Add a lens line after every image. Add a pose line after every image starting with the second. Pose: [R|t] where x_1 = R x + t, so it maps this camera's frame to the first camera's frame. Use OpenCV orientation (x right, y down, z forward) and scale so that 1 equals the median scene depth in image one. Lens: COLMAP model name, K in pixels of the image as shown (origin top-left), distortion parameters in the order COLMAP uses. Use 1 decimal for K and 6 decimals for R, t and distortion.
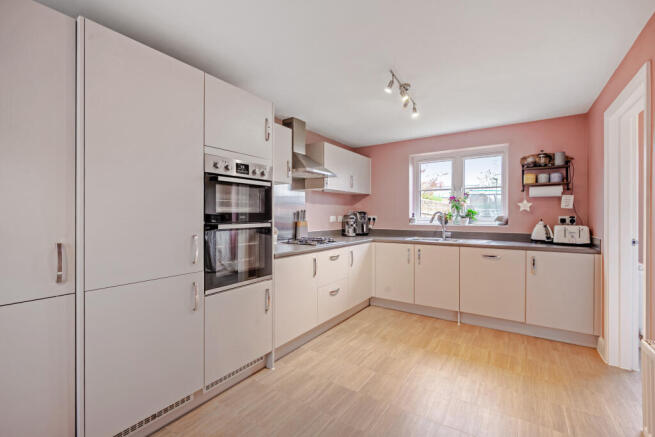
lens RADIAL K [[283.6, 0, 327.5], [0, 283.6, 218.5], [0, 0, 1]] dist [-0.000997, -0.000095]
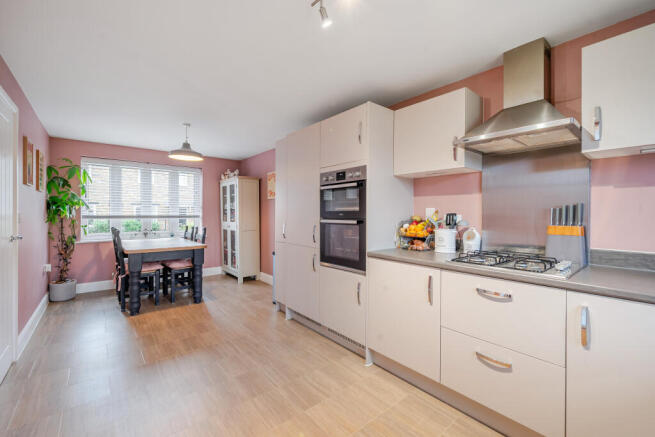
lens RADIAL K [[283.6, 0, 327.5], [0, 283.6, 218.5], [0, 0, 1]] dist [-0.000997, -0.000095]
pose [[-0.284804, 0.004767, -0.958574, 0.530969], [-0.026014, 0.999581, 0.012700, -0.001169], [0.958233, 0.028553, -0.284561, 0.745061]]
